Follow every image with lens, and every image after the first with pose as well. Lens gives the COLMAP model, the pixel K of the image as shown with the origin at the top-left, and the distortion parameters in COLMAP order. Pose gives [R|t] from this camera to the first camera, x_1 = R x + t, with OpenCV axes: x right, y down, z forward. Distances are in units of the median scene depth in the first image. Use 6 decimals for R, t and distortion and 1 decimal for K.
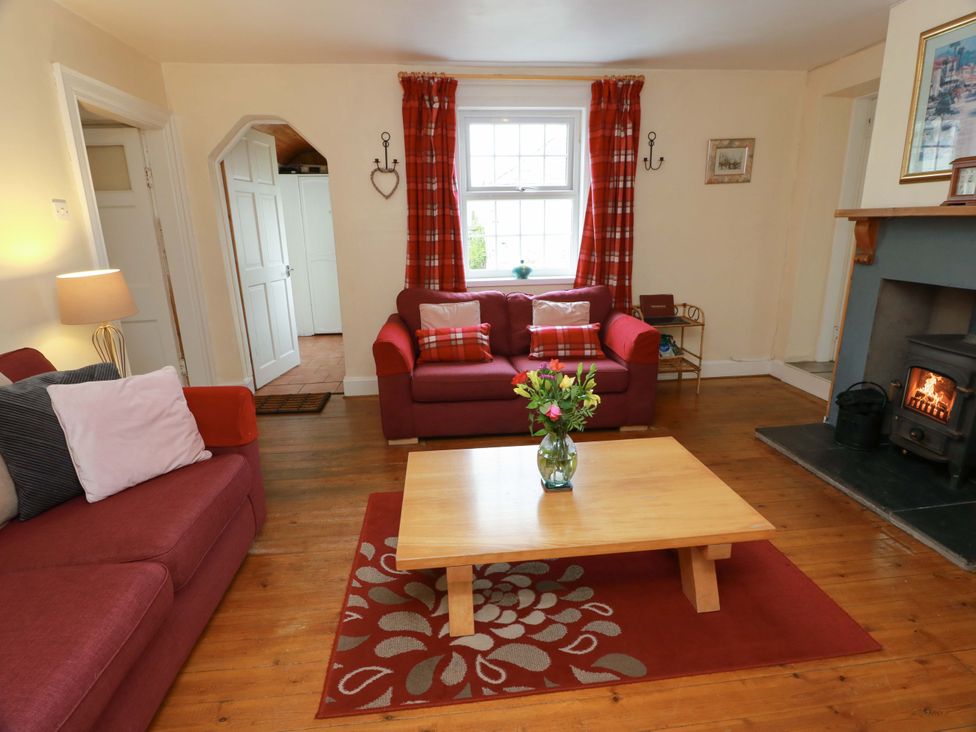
lens RADIAL K [[503.7, 0, 488.6], [0, 503.7, 360.6], [0, 0, 1]] dist [-0.003785, -0.011371]
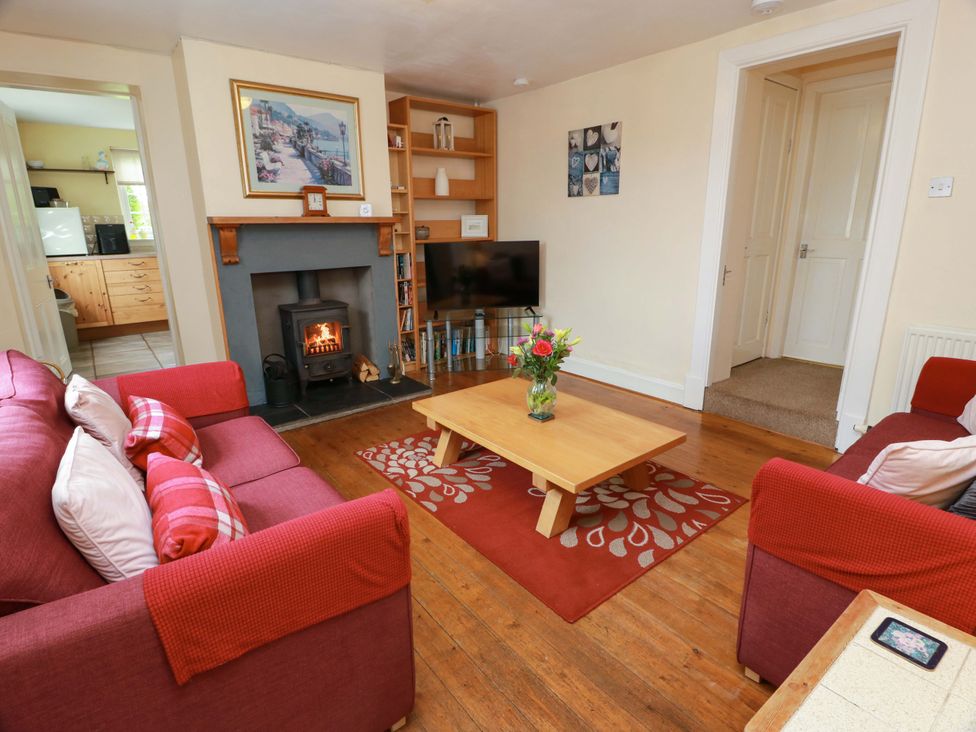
lens RADIAL K [[507.8, 0, 491.7], [0, 507.8, 359.4], [0, 0, 1]] dist [0.000214, -0.013714]
pose [[-0.540413, -0.189777, 0.819718, -0.709515], [0.239815, 0.899081, 0.366253, -0.338091], [-0.806500, 0.394509, -0.440364, 1.346184]]
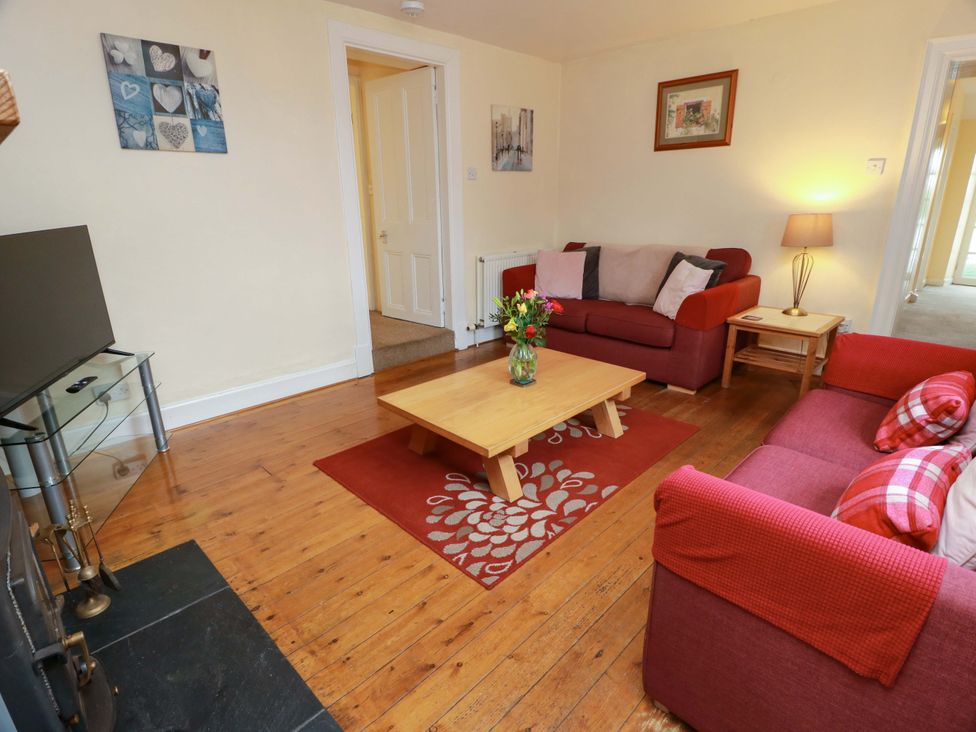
lens RADIAL K [[507.8, 0, 491.7], [0, 507.8, 359.4], [0, 0, 1]] dist [0.000214, -0.013714]
pose [[-0.768321, 0.218616, -0.601573, 0.830383], [-0.143479, 0.857119, 0.494733, -0.385952], [0.623776, 0.466427, -0.627176, 1.461673]]
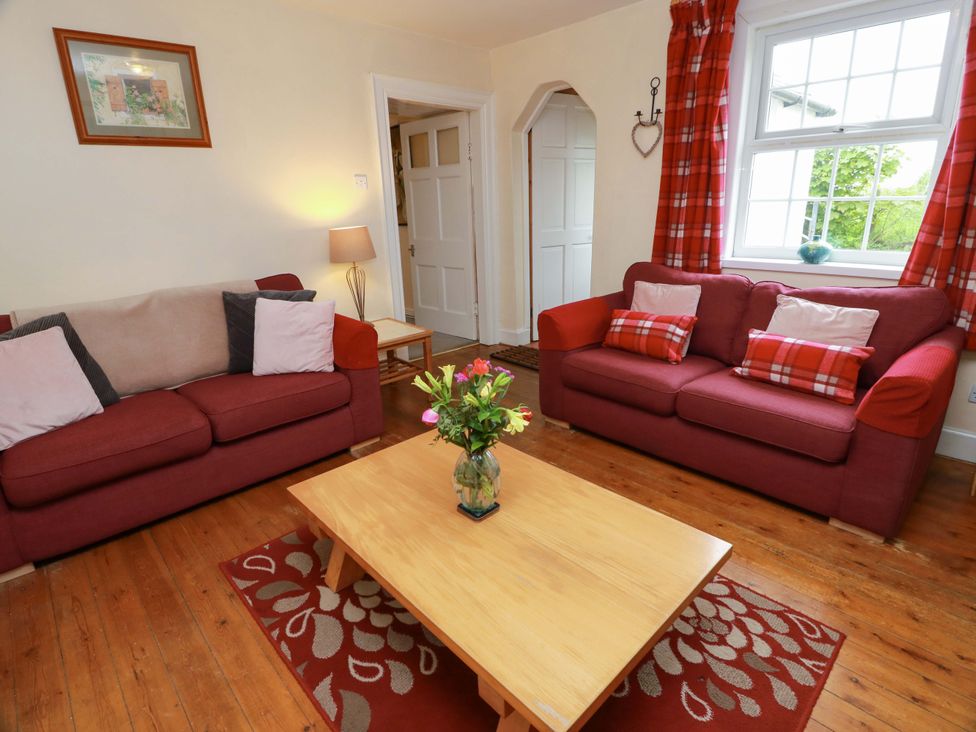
lens RADIAL K [[507.8, 0, 491.7], [0, 507.8, 359.4], [0, 0, 1]] dist [0.000214, -0.013714]
pose [[0.614641, 0.234776, -0.753058, 0.593821], [-0.186036, 0.970894, 0.150849, -0.100132], [0.766556, 0.047378, 0.640428, 0.388587]]
